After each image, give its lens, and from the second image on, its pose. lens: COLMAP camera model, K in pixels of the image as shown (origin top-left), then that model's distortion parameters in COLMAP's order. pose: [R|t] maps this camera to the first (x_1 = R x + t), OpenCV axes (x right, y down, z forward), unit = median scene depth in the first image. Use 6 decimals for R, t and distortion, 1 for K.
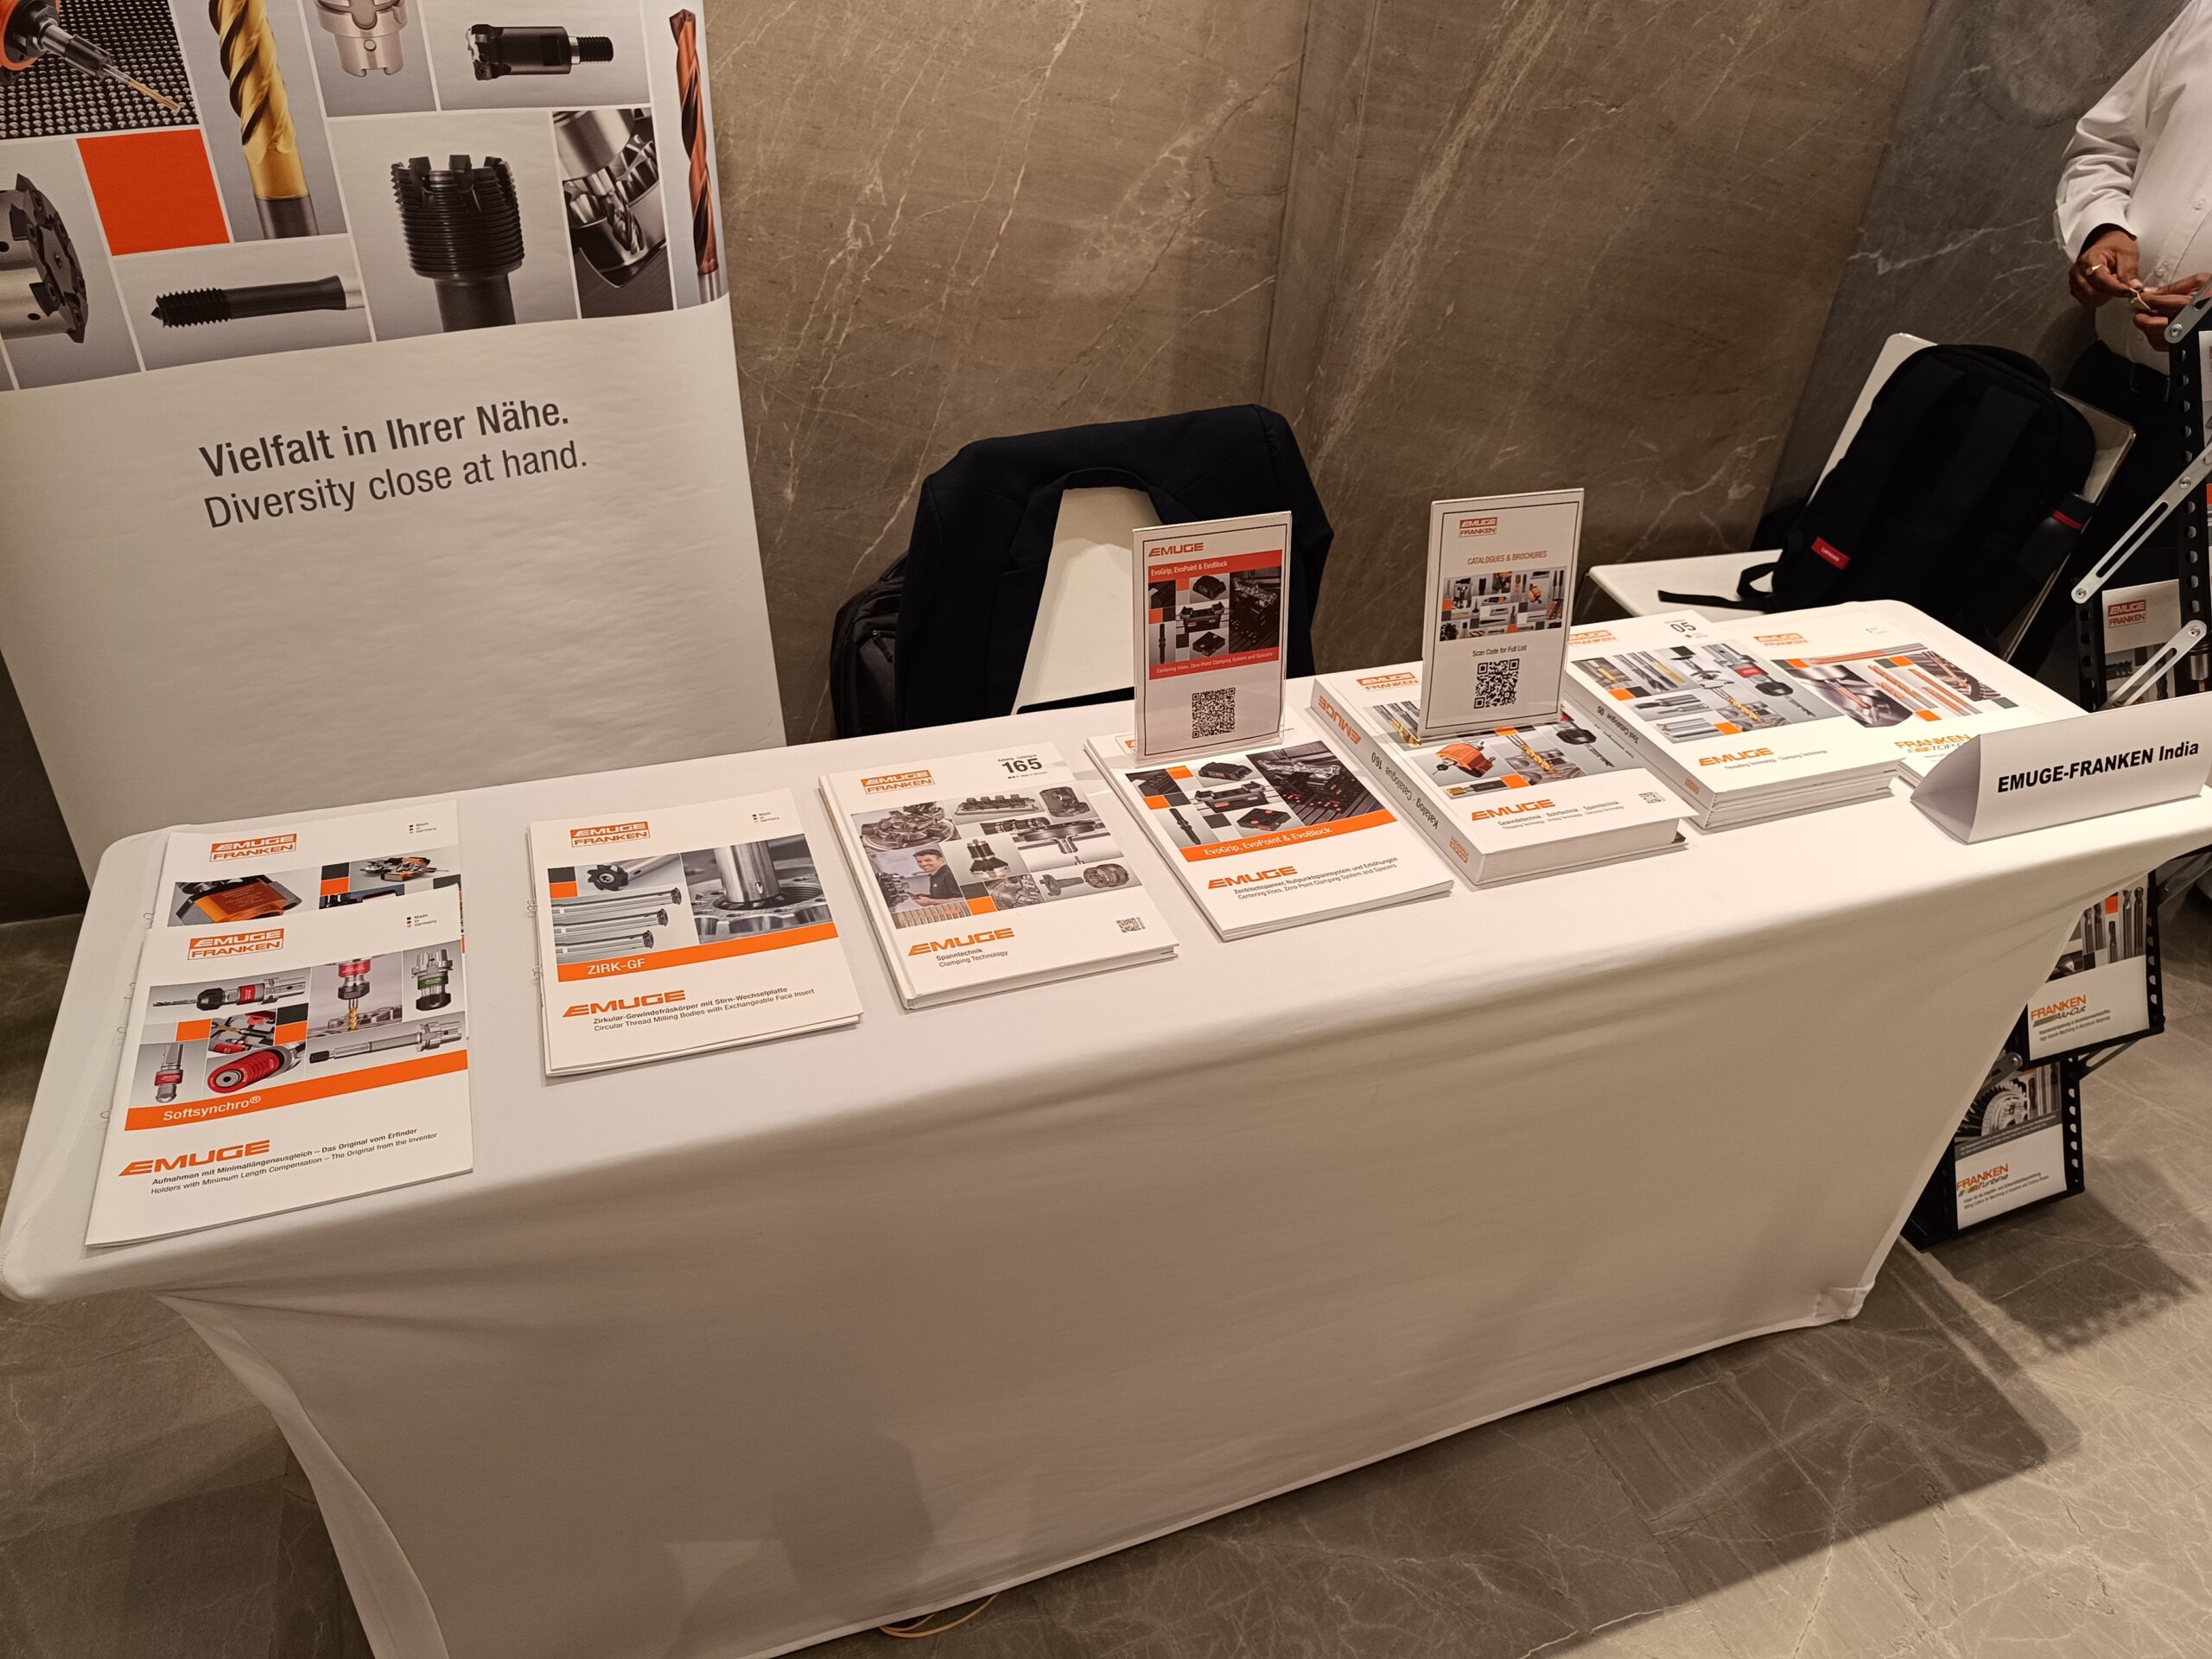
lens RADIAL K [[1537.9, 0, 1109.7], [0, 1537.9, 838.4], [0, 0, 1]] dist [0.048088, -0.047108]
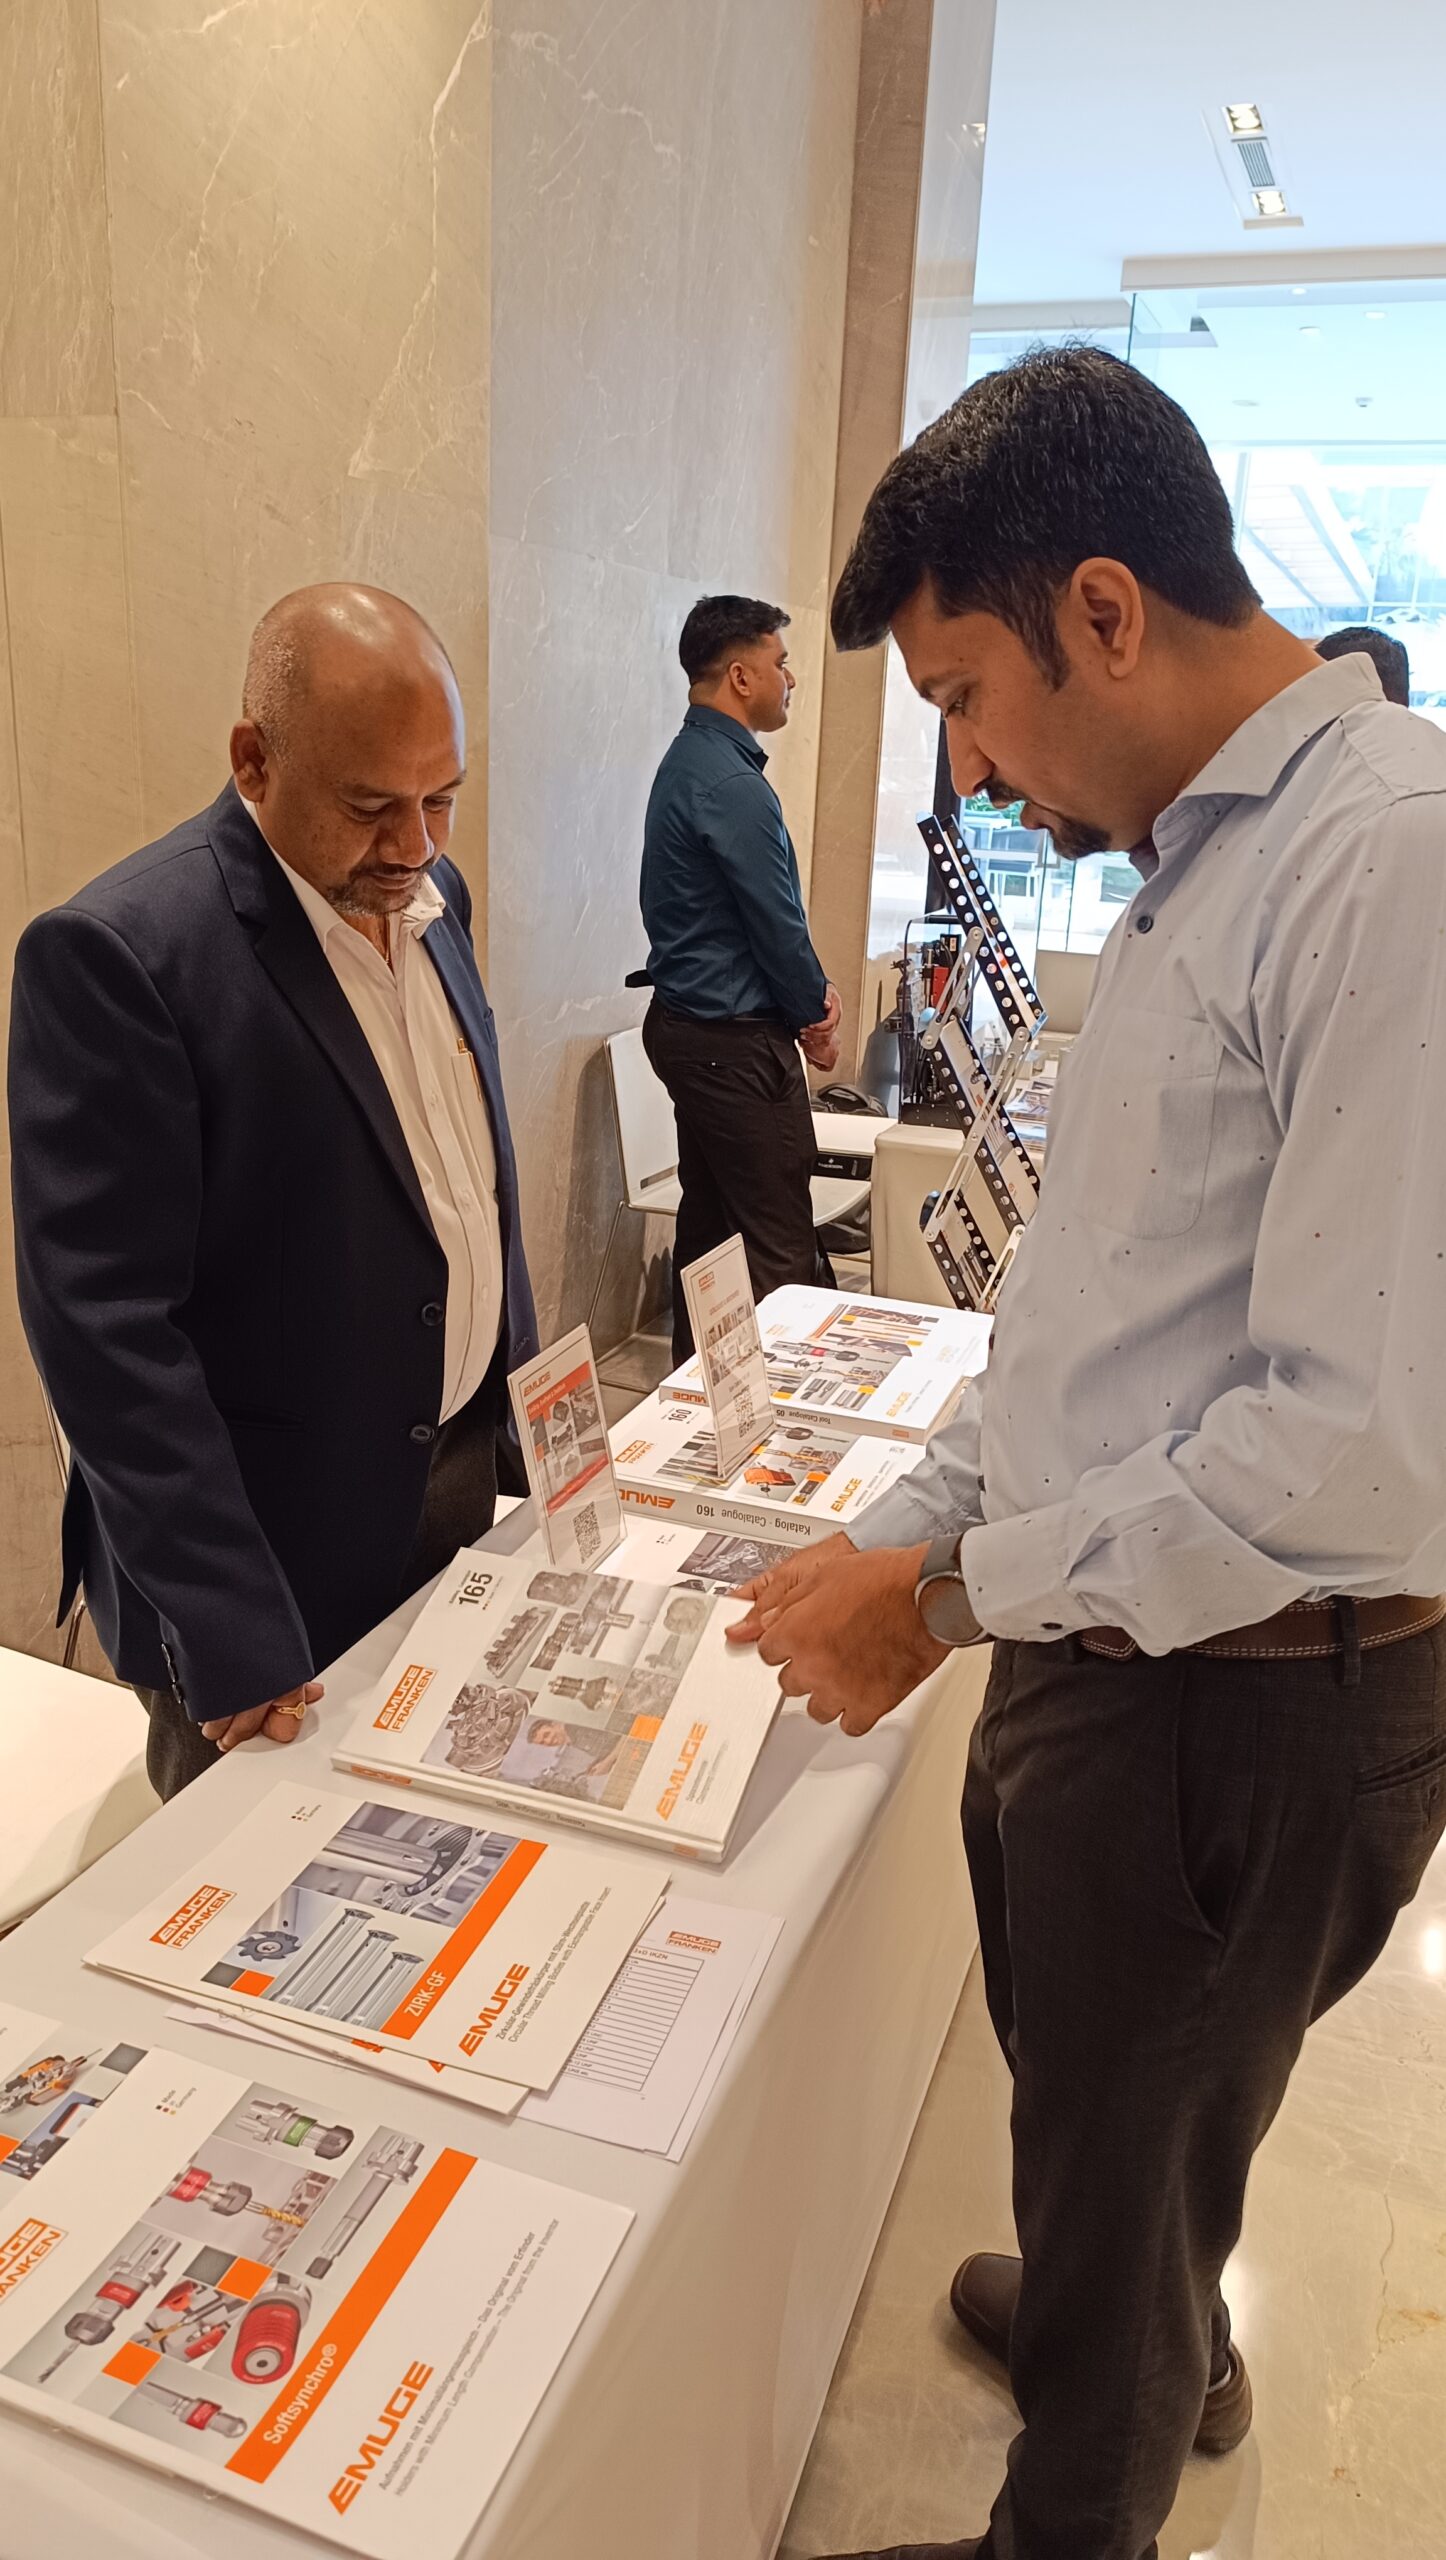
lens RADIAL K [[1787.4, 0, 732.2], [0, 1787.4, 1279.1], [0, 0, 1]] dist [-0.001315, 0.001729]
pose [[0.634118, -0.255264, 0.729887, -0.634298], [0.434956, 0.898192, -0.063760, -0.101704], [-0.639303, 0.357899, 0.680588, 0.092518]]
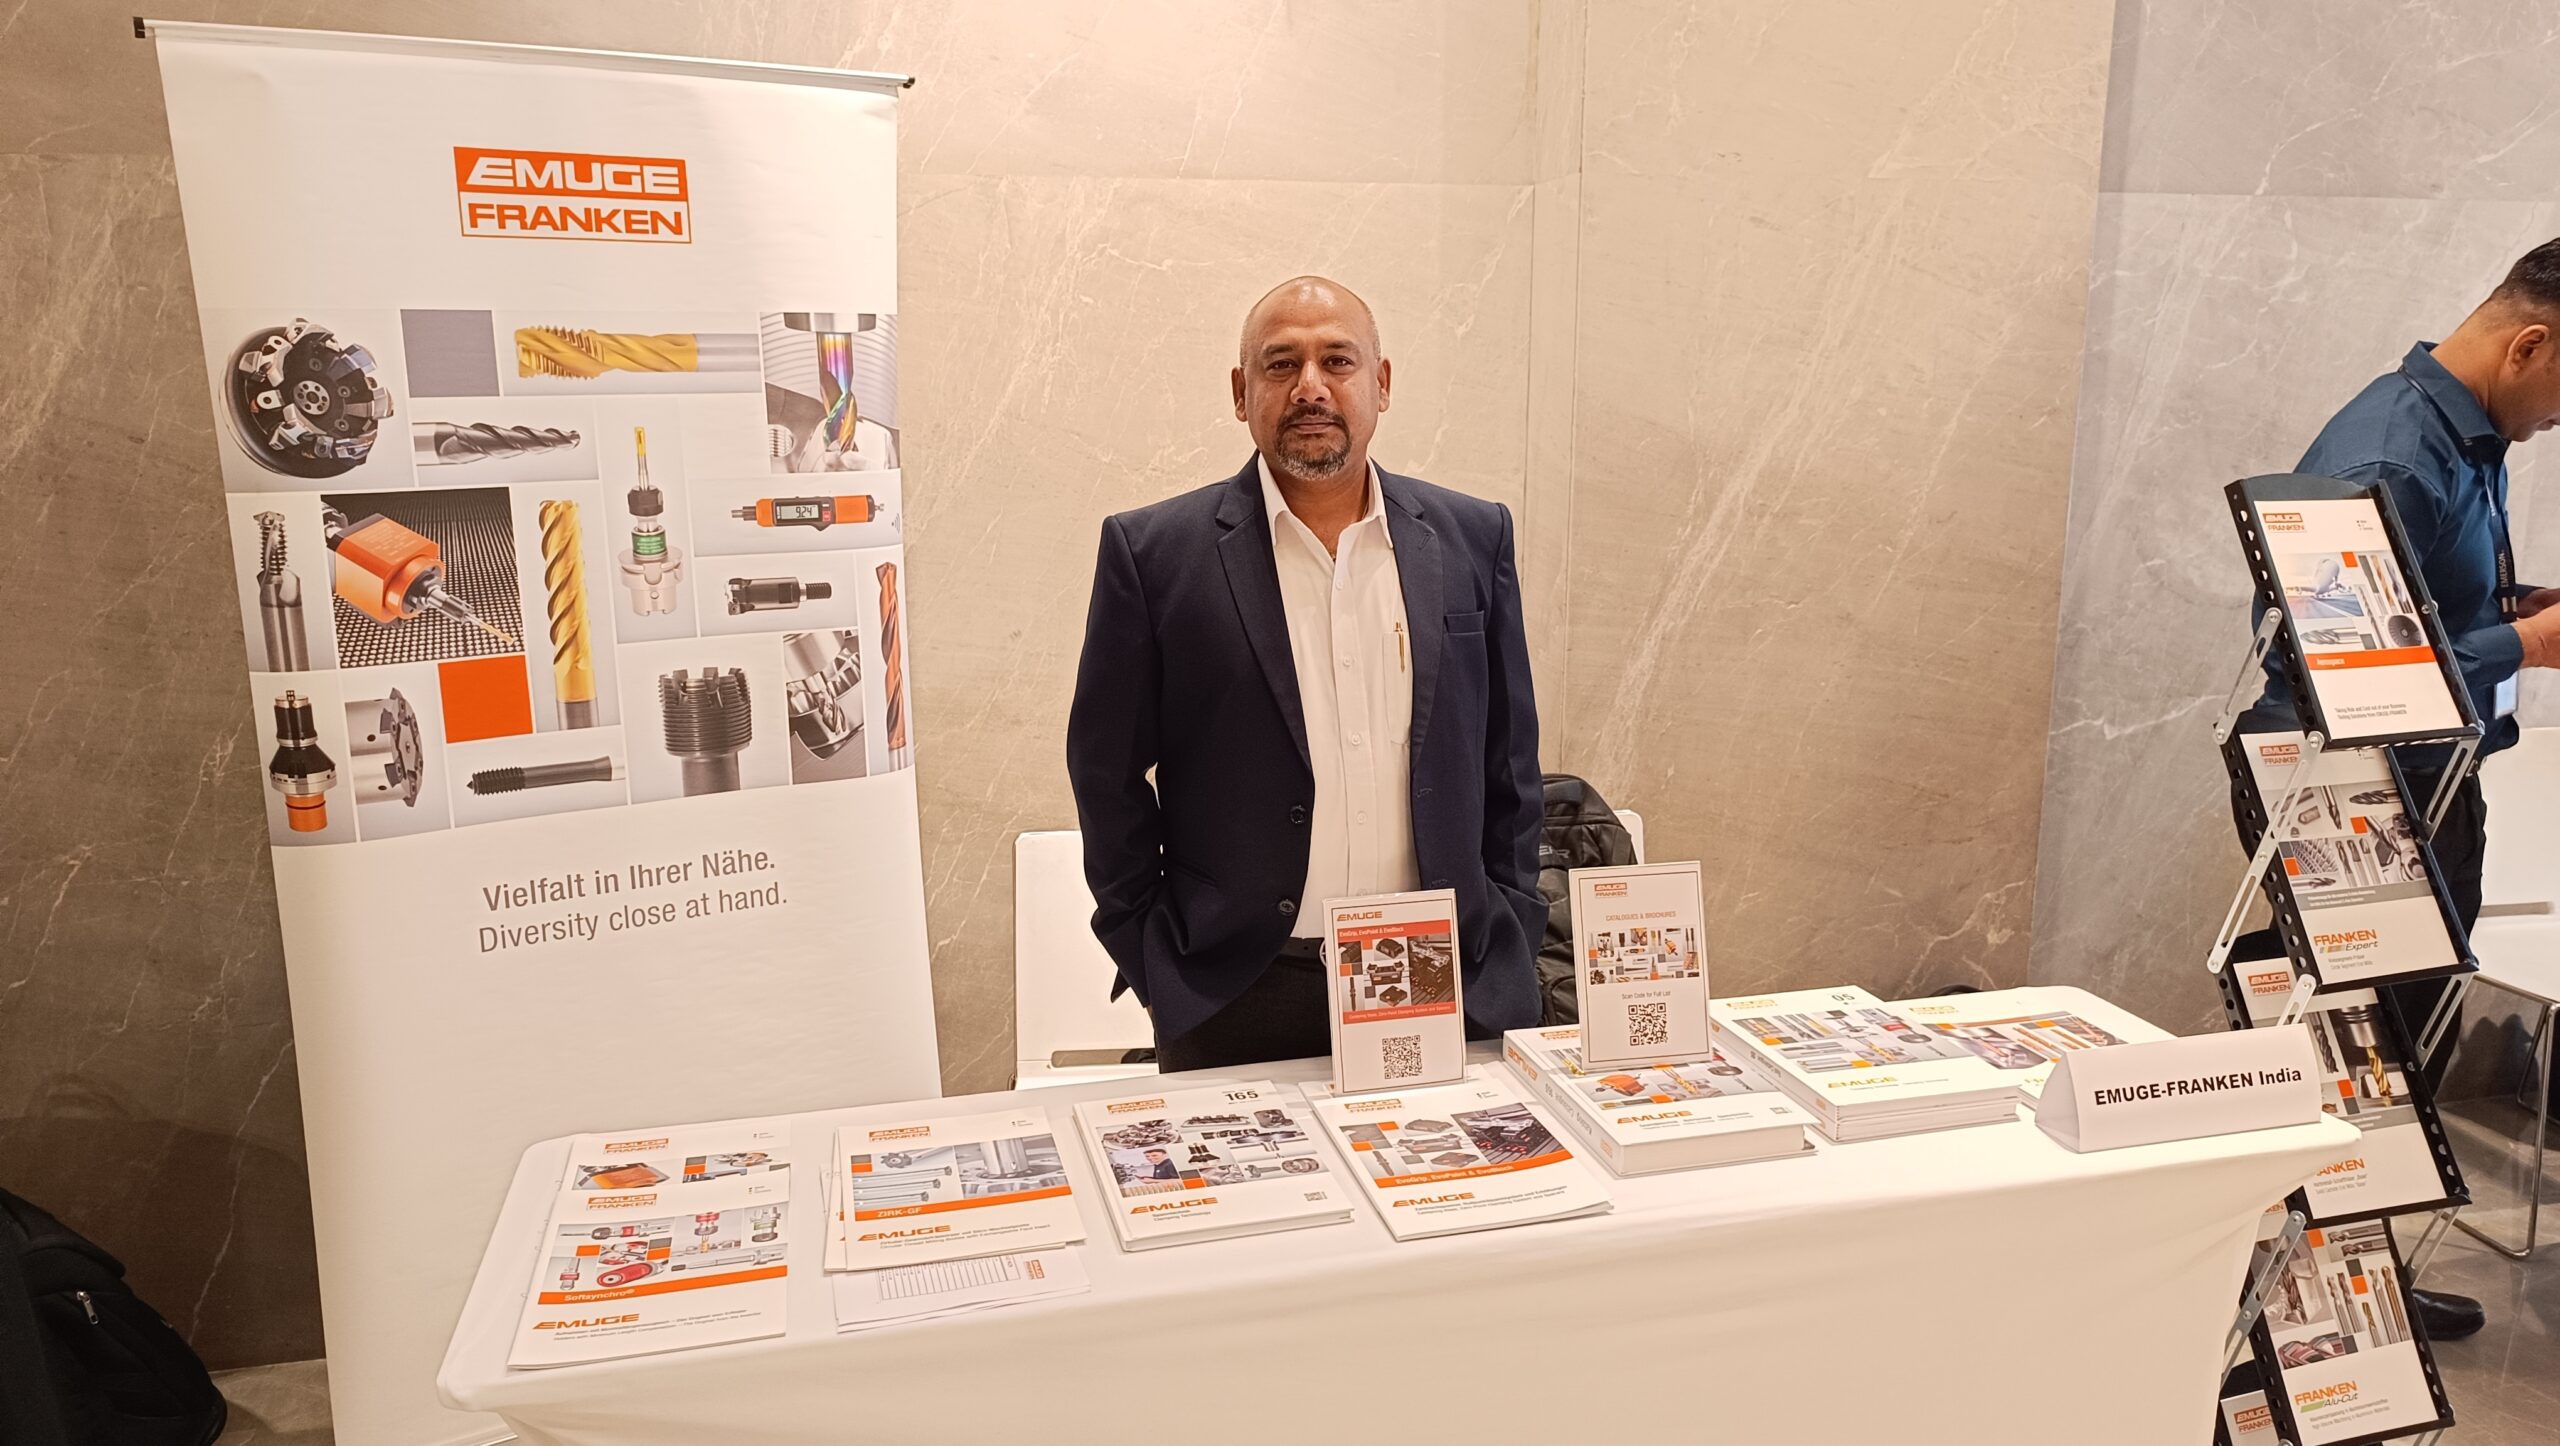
lens RADIAL K [[1787.4, 0, 1278.2], [0, 1787.4, 733.2], [0, 0, 1]] dist [-0.001315, 0.001729]
pose [[0.993047, -0.043472, -0.109398, 0.128320], [-0.003413, 0.918292, -0.395888, 0.231215], [0.117669, 0.393509, 0.911759, -0.352277]]
